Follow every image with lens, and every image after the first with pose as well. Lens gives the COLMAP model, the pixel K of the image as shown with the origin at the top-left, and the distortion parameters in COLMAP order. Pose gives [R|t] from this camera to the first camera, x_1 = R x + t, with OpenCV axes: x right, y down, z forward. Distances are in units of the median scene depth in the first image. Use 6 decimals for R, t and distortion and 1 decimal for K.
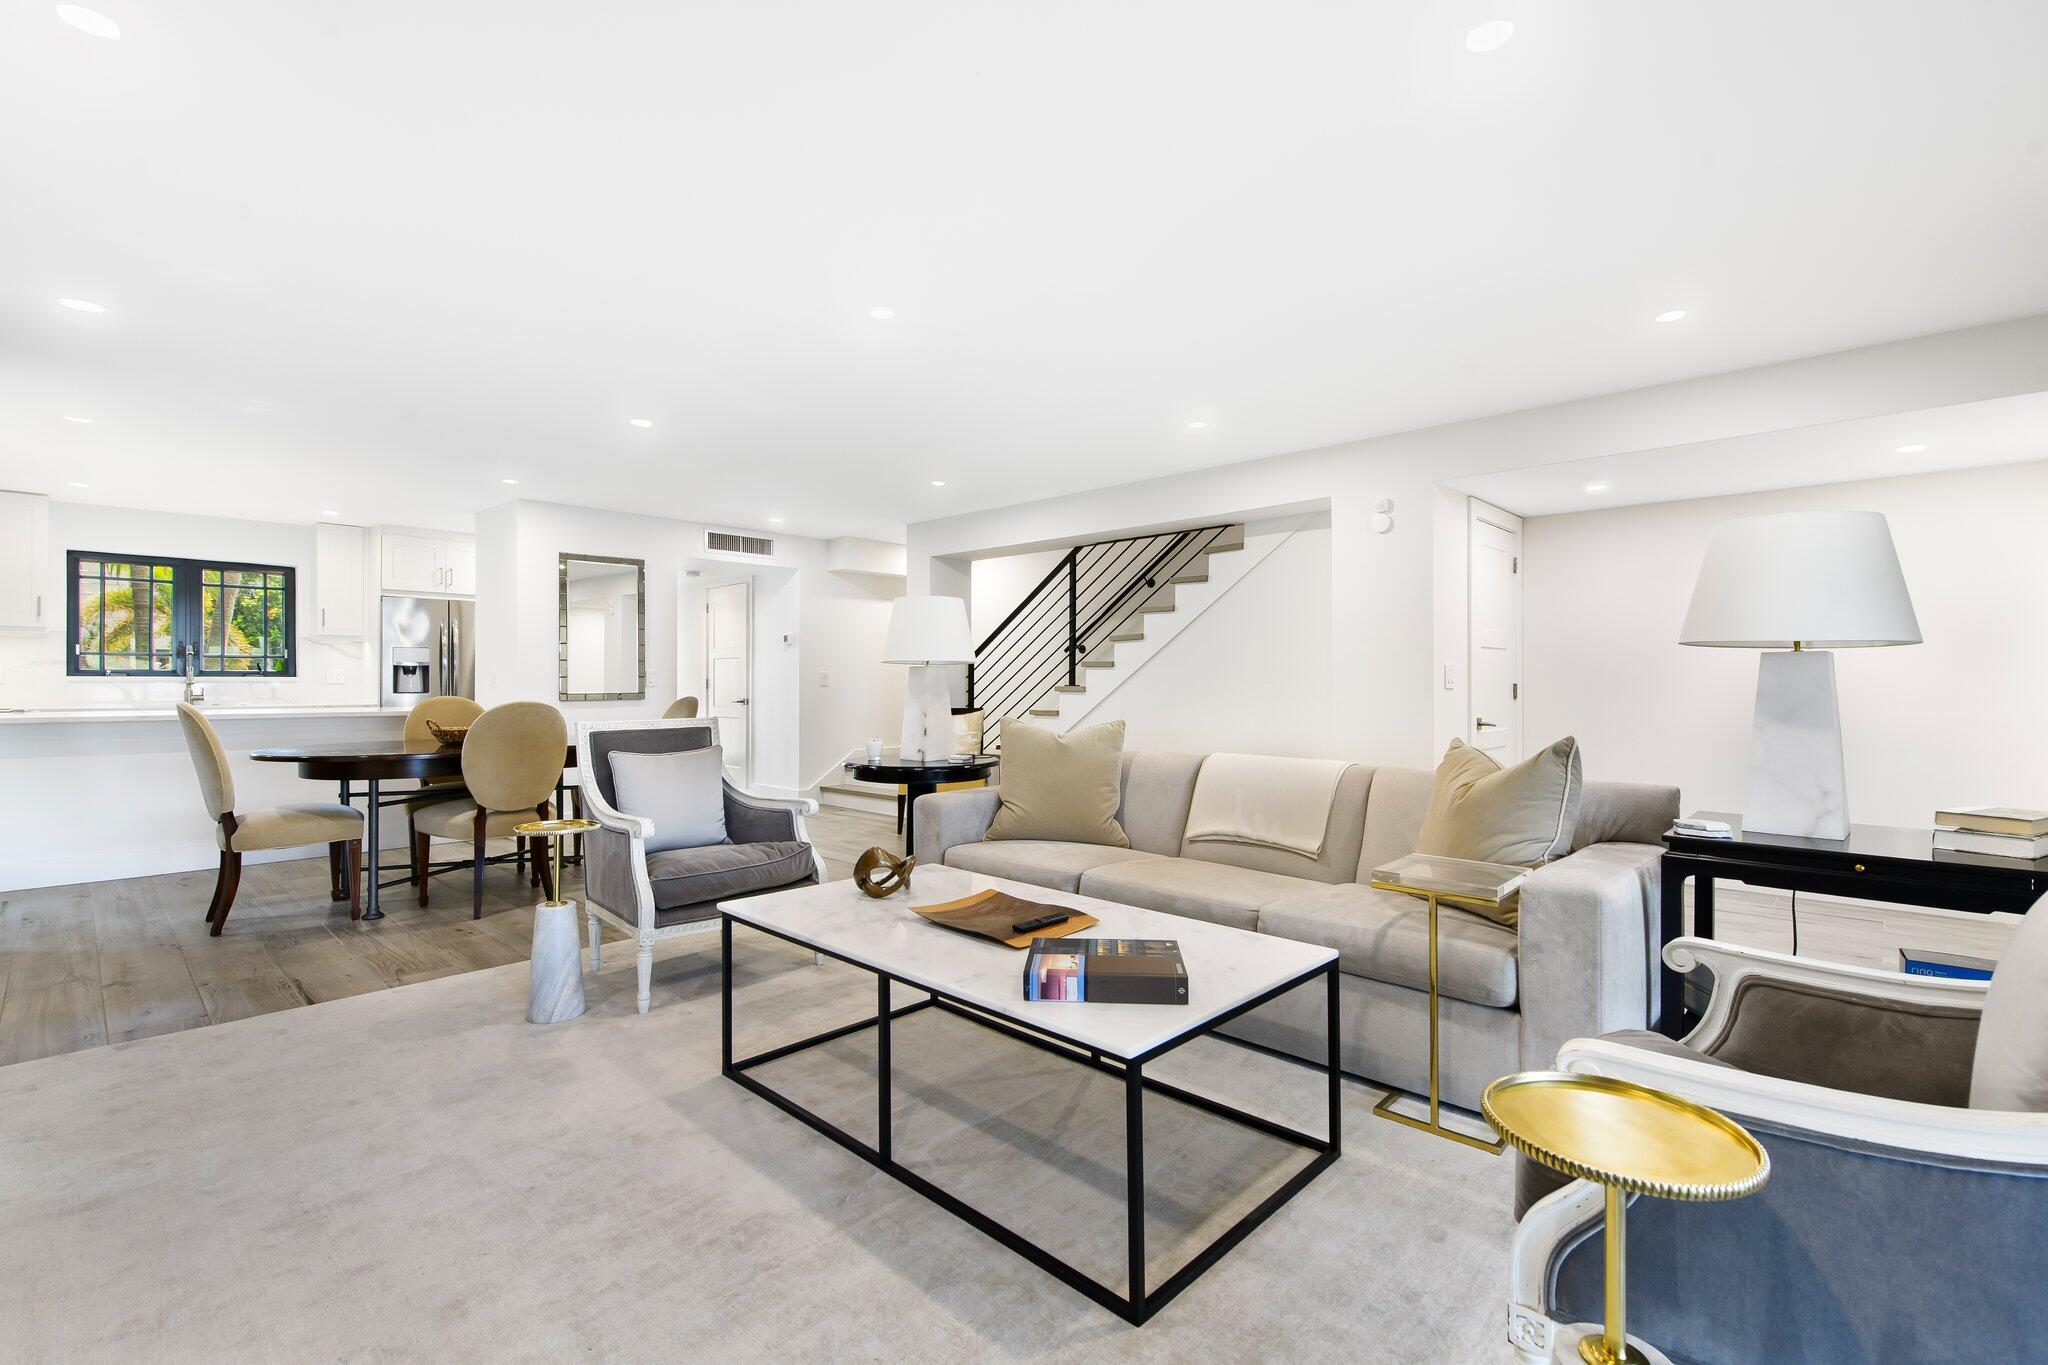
lens RADIAL K [[902.9, 0, 1024.0], [0, 902.9, 682.5], [0, 0, 1]] dist [0.002352, -0.000157]
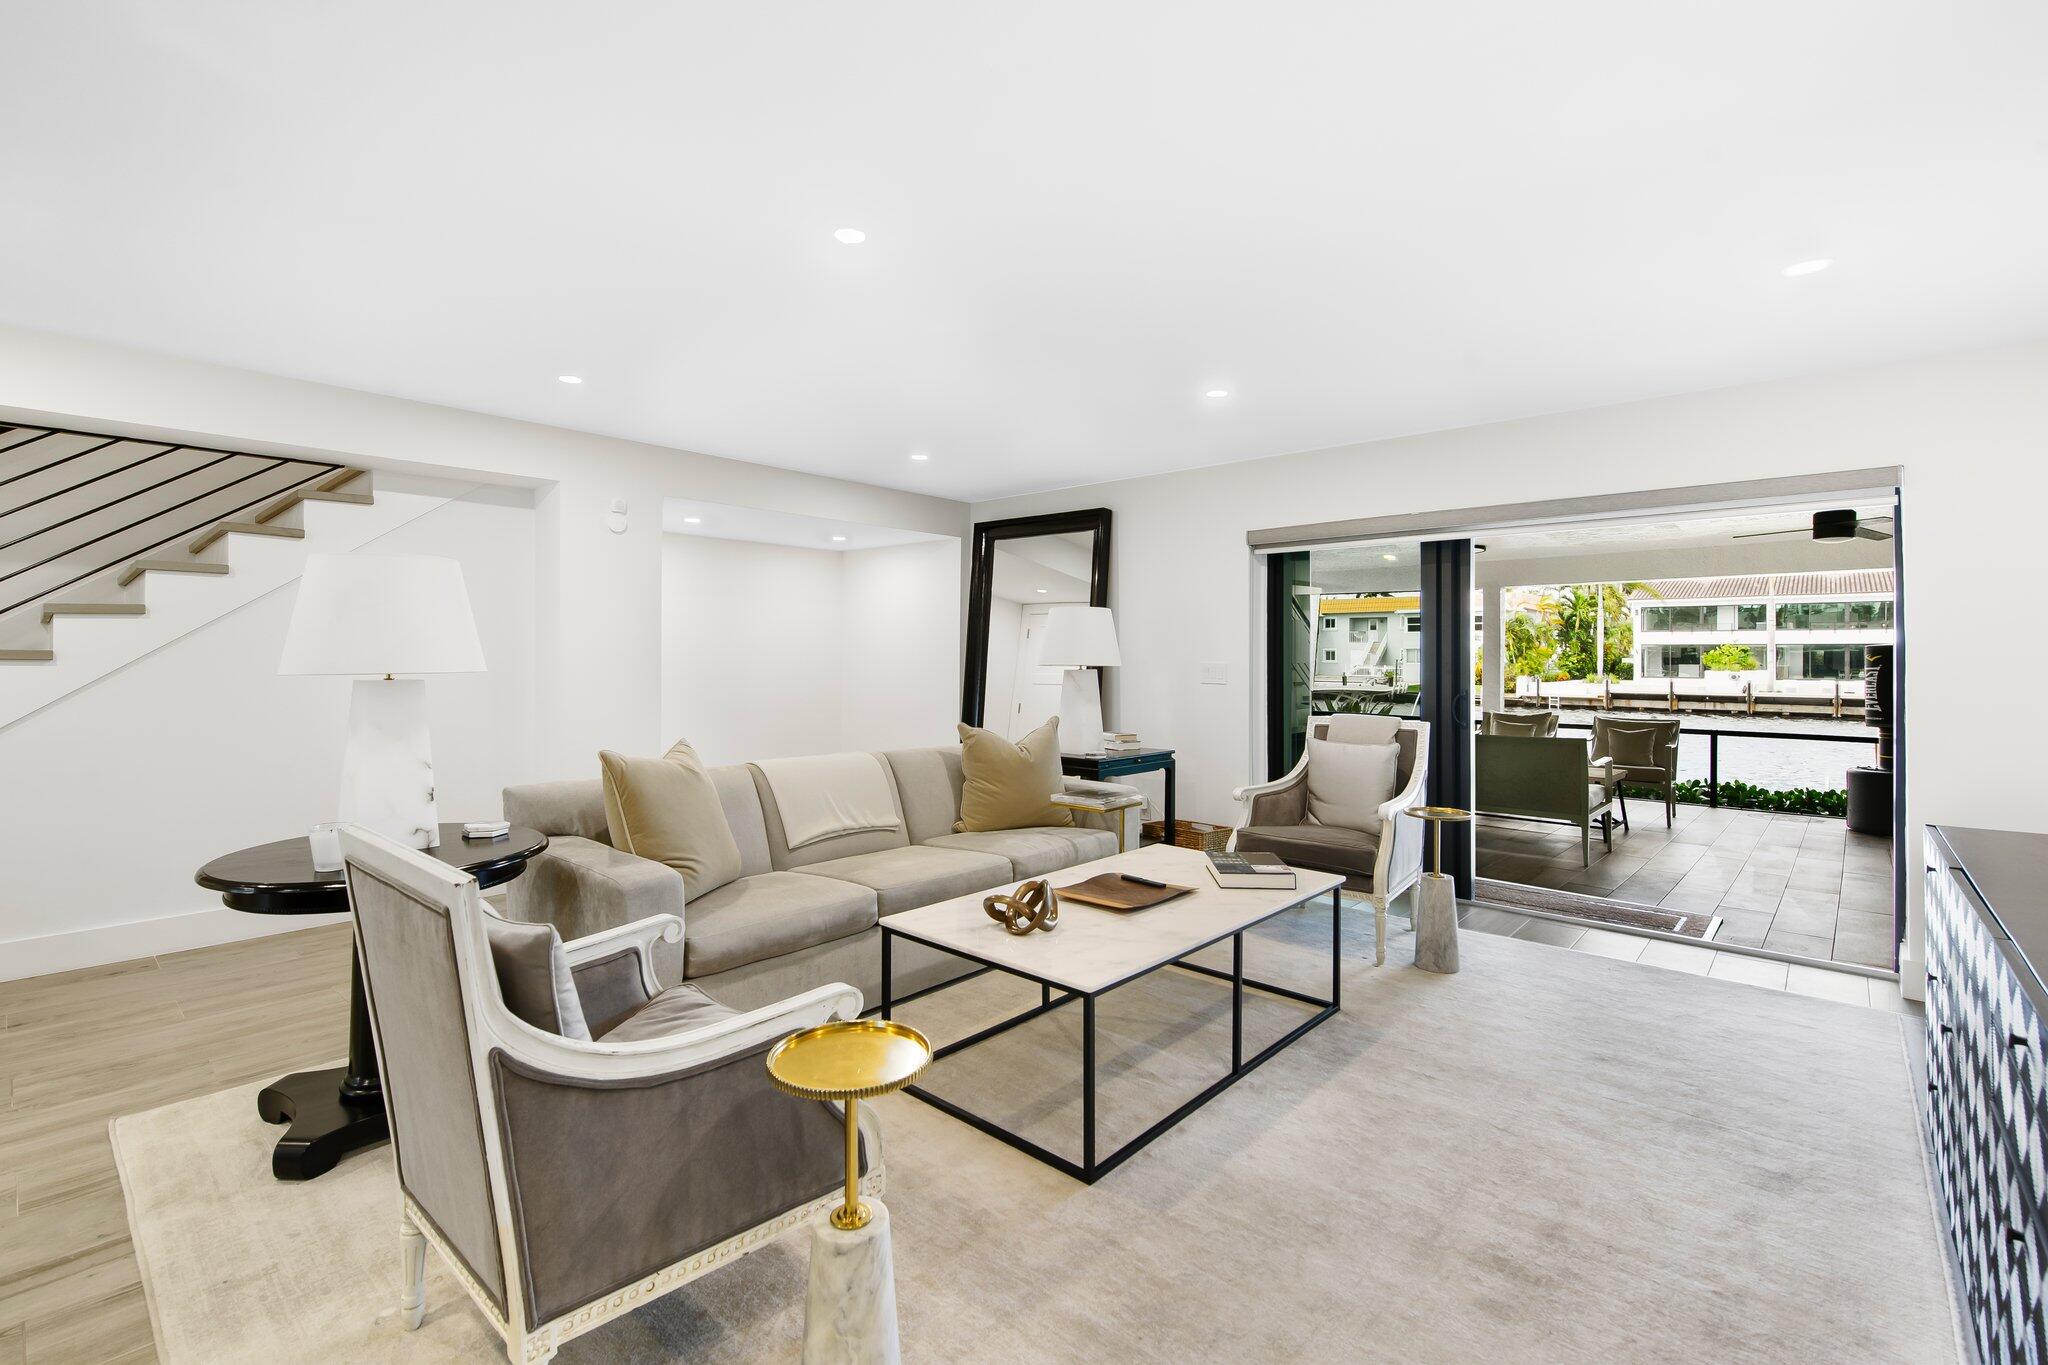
lens RADIAL K [[902.9, 0, 1024.0], [0, 902.9, 682.5], [0, 0, 1]] dist [0.002352, -0.000157]
pose [[-0.031421, -0.018537, 0.999334, -0.665218], [-0.008752, 0.999795, 0.018270, -0.025841], [-0.999468, -0.008172, -0.031577, 0.624181]]
